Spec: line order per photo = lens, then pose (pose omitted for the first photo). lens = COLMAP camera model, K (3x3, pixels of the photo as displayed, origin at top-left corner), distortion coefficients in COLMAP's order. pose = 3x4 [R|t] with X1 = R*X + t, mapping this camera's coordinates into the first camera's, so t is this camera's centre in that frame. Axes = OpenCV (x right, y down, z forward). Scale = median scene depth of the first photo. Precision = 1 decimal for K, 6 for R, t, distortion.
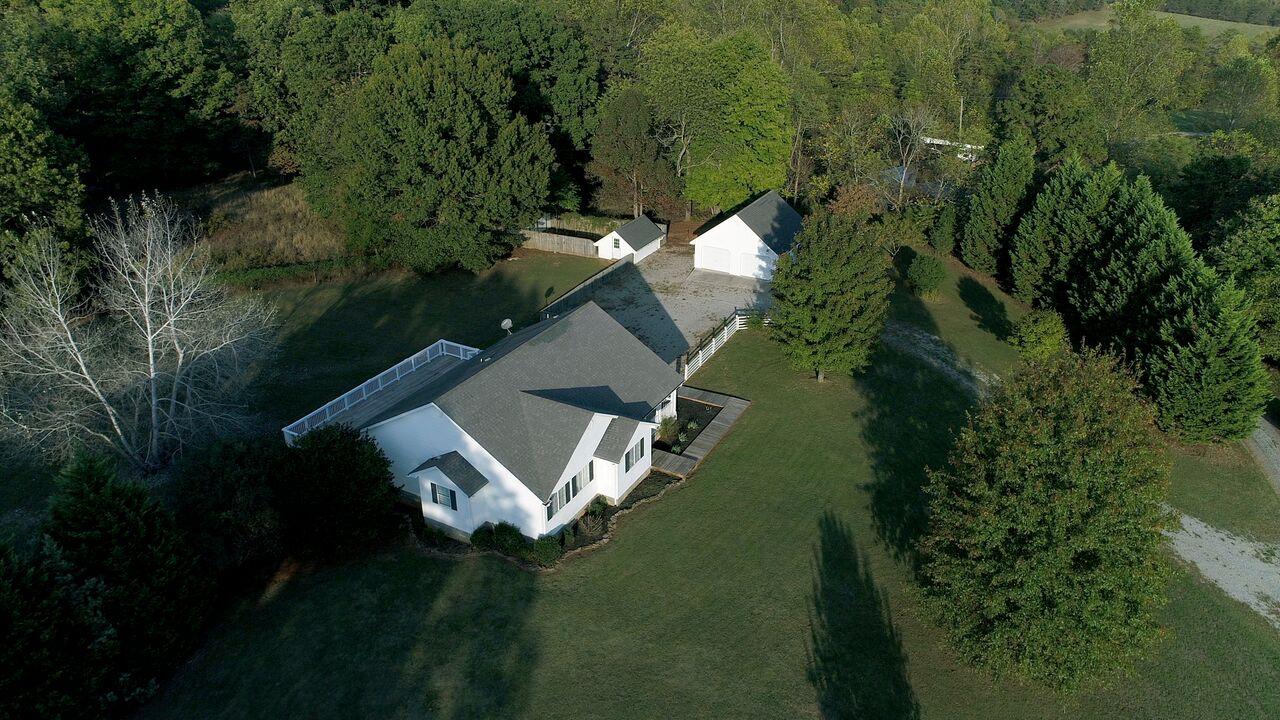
lens RADIAL K [[894.9, 0, 641.5], [0, 894.9, 355.1], [0, 0, 1]] dist [-0.001134, -0.006376]
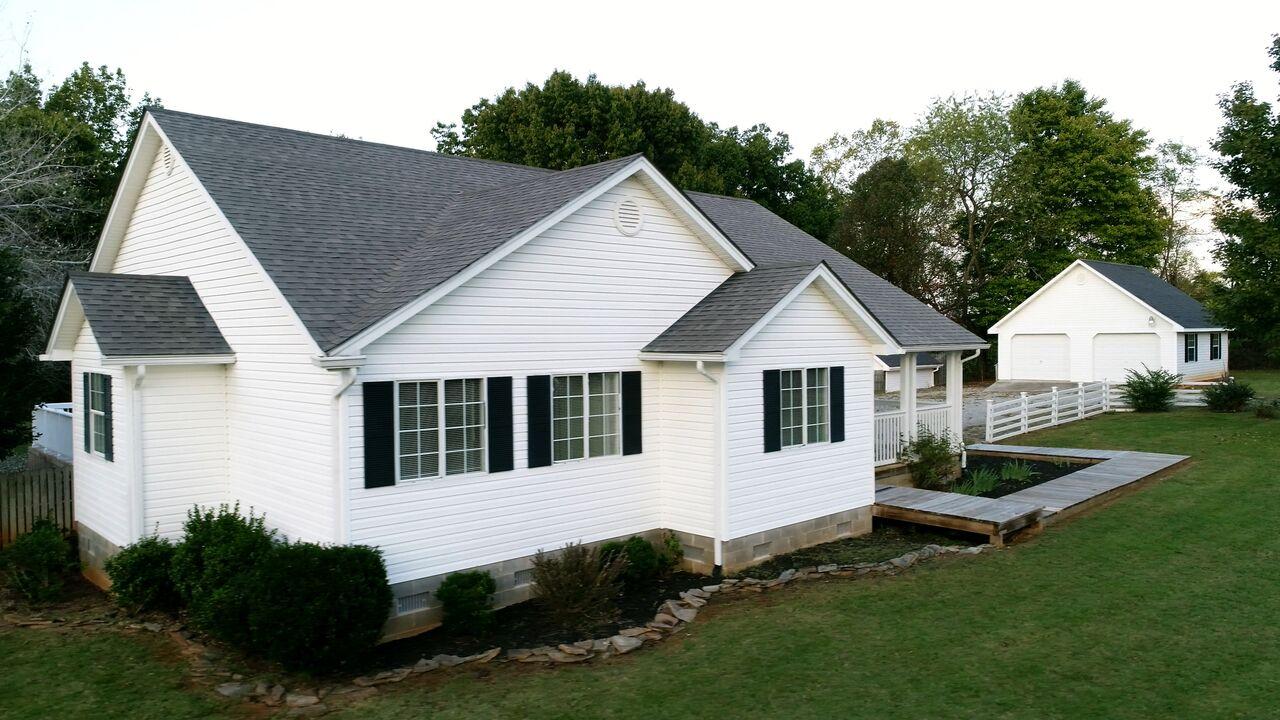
lens RADIAL K [[894.9, 0, 634.9], [0, 894.9, 366.2], [0, 0, 1]] dist [-0.001134, -0.006376]
pose [[0.951029, 0.005080, -0.309060, 0.027666], [-0.130835, 0.912495, -0.387602, 0.213513], [0.280046, 0.409057, 0.868474, 0.729957]]
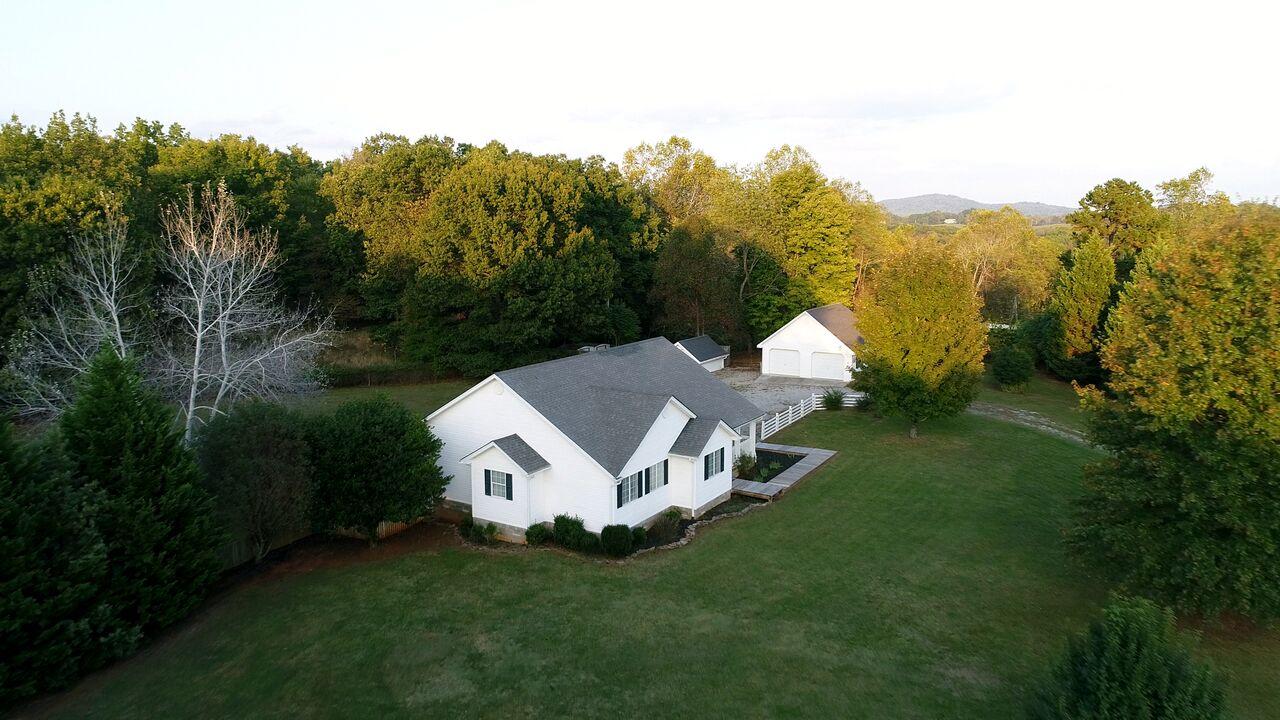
lens RADIAL K [[894.9, 0, 638.6], [0, 894.9, 354.3], [0, 0, 1]] dist [-0.001134, -0.006376]
pose [[0.998695, 0.007898, -0.050459, -0.038221], [-0.022802, 0.952988, -0.302148, 0.273882], [0.045700, 0.302904, 0.951925, 0.126808]]
